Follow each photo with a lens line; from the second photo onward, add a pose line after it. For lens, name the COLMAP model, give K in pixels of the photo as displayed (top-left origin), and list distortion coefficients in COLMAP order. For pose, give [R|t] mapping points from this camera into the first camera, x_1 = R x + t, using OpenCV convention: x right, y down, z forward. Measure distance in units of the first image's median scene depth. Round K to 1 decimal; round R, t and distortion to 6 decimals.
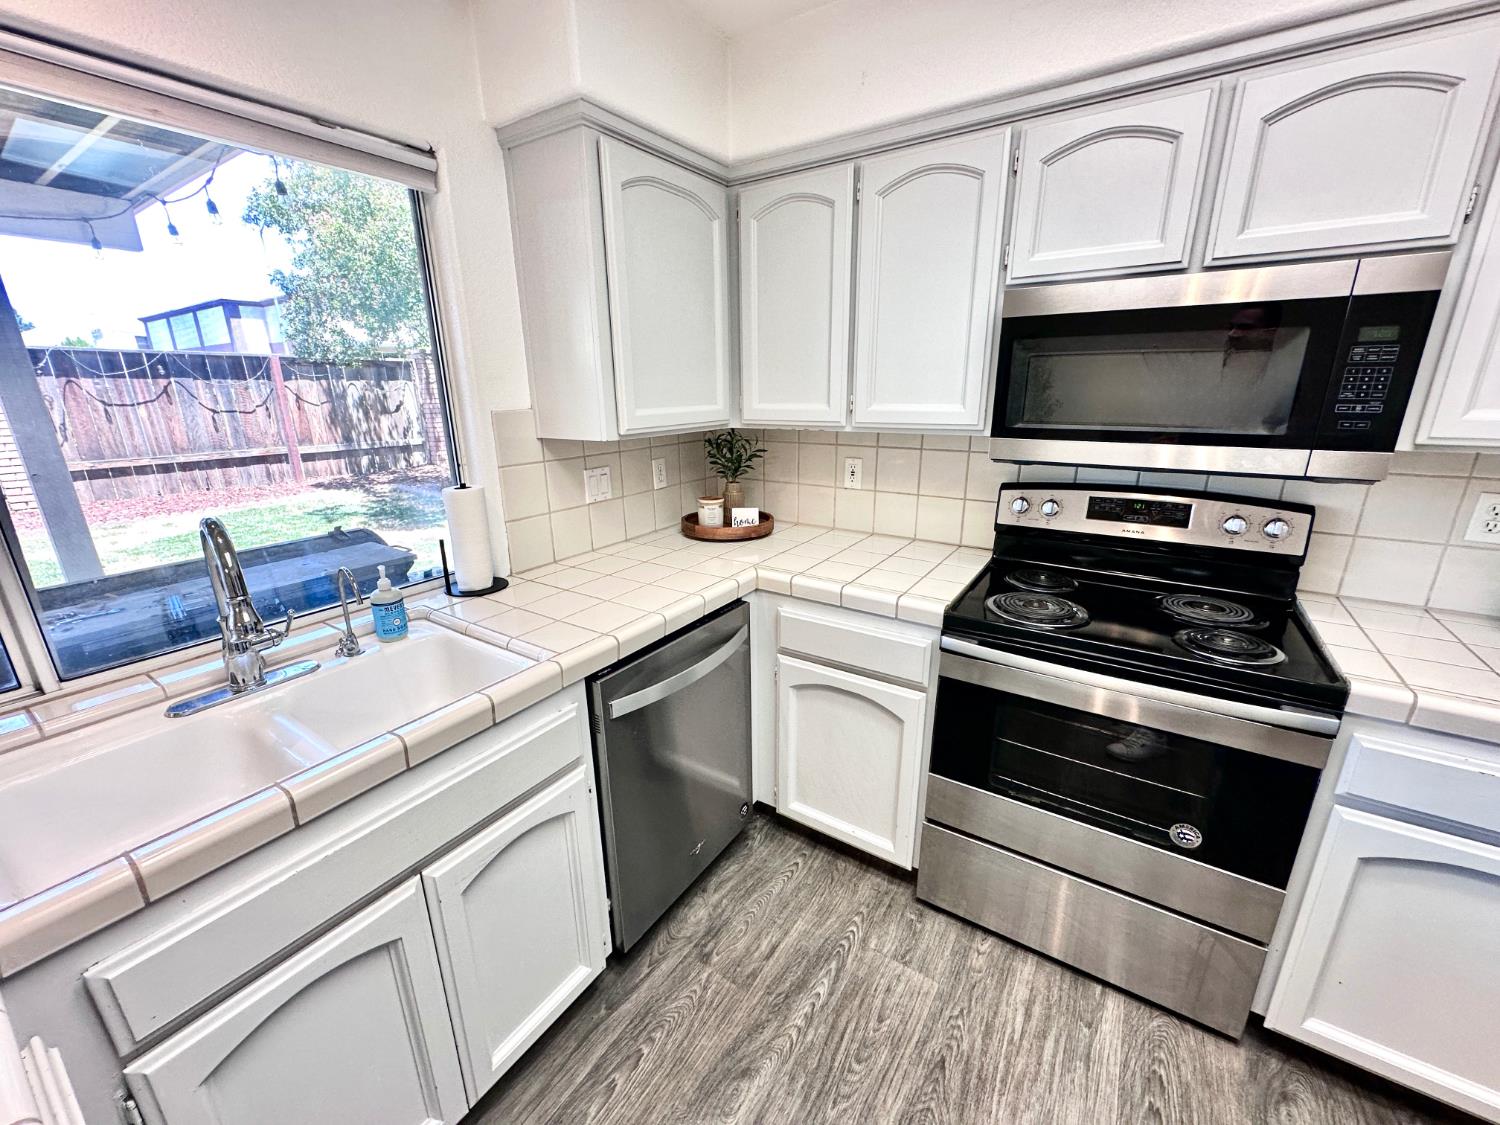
lens RADIAL K [[600.1, 0, 745.6], [0, 600.1, 561.9], [0, 0, 1]] dist [-0.005979, 0.001505]
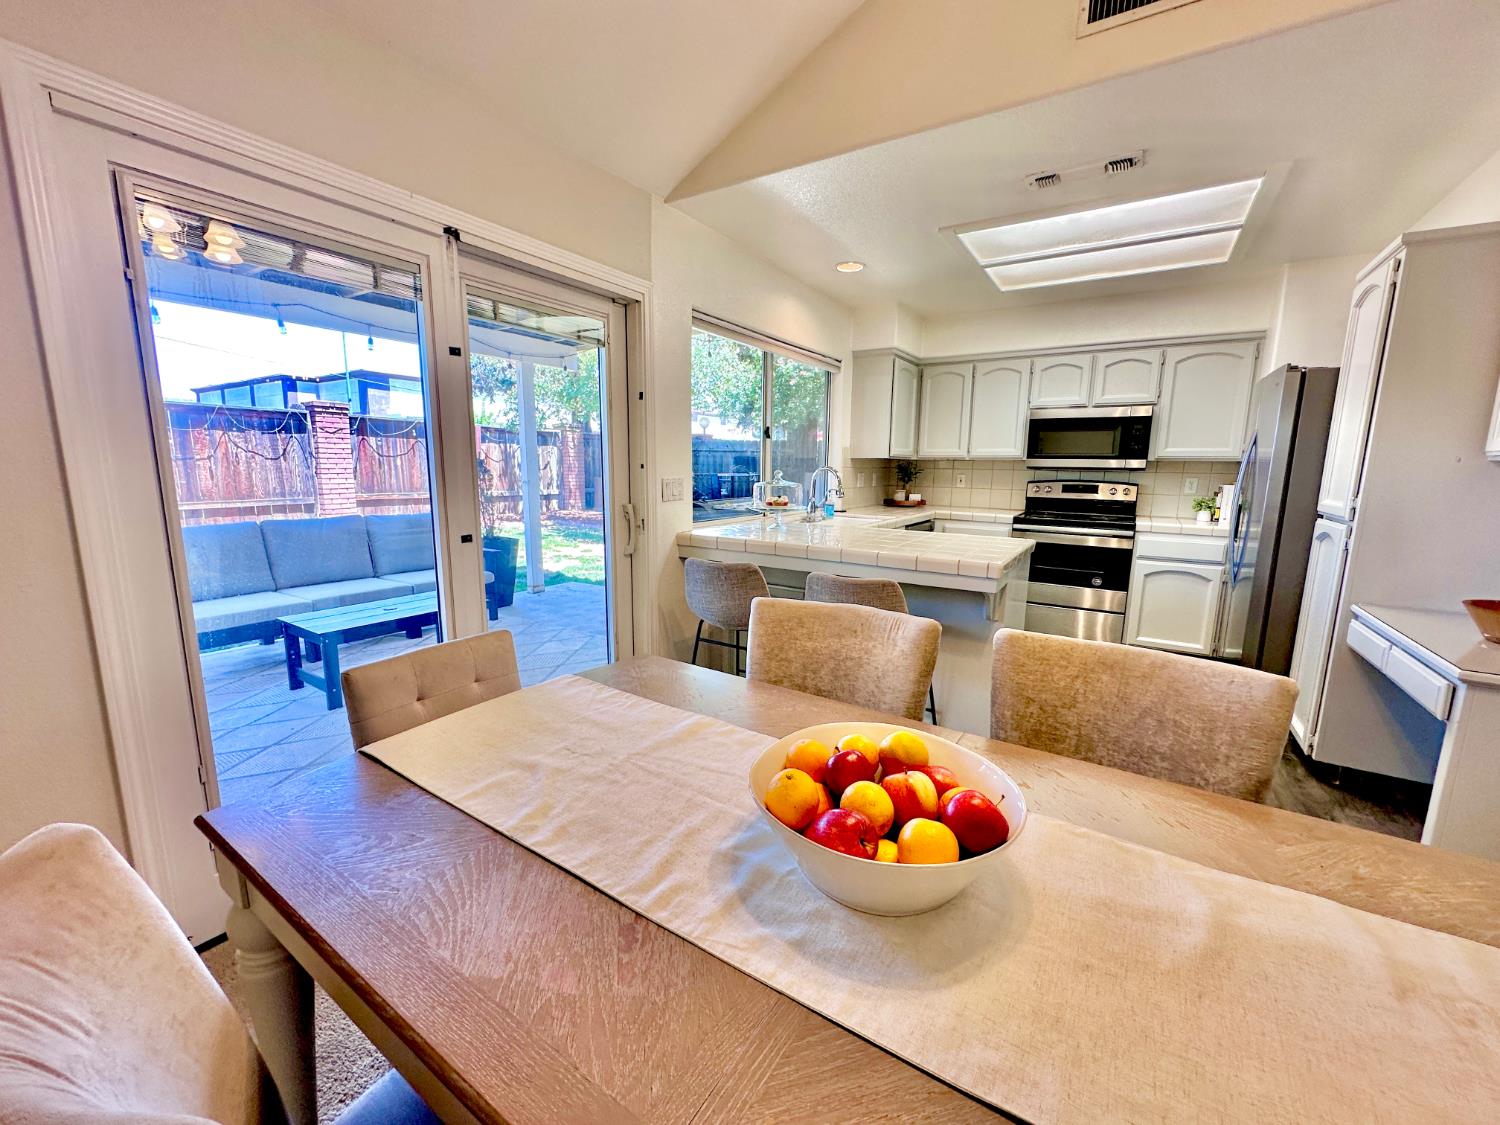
lens RADIAL K [[600.1, 0, 745.1], [0, 600.1, 560.8], [0, 0, 1]] dist [-0.005979, 0.001505]
pose [[0.999613, 0.023258, 0.015237, -0.838884], [-0.021084, 0.991303, -0.129900, 0.586655], [-0.018125, 0.129529, 0.991410, -1.517673]]
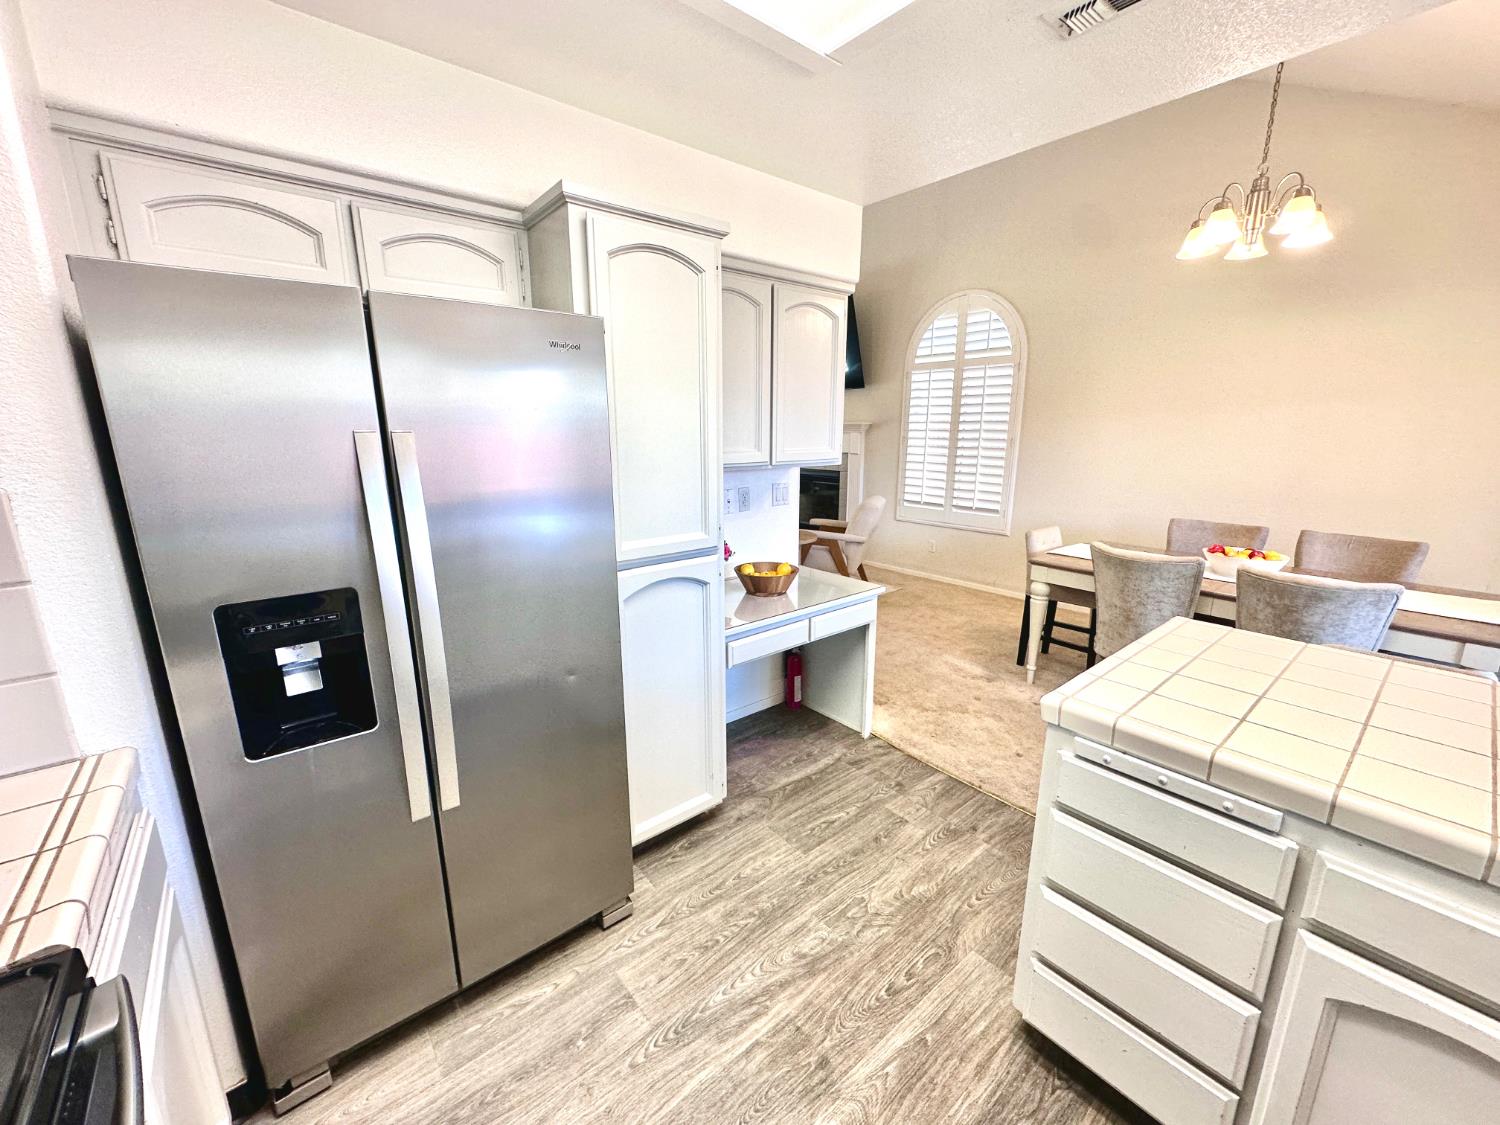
lens RADIAL K [[600.1, 0, 749.1], [0, 600.1, 558.3], [0, 0, 1]] dist [-0.005979, 0.001505]
pose [[-0.958793, -0.046547, 0.280266, -0.067460], [0.095458, 0.876357, 0.472109, -0.167676], [-0.267588, 0.479408, -0.835802, 0.542678]]
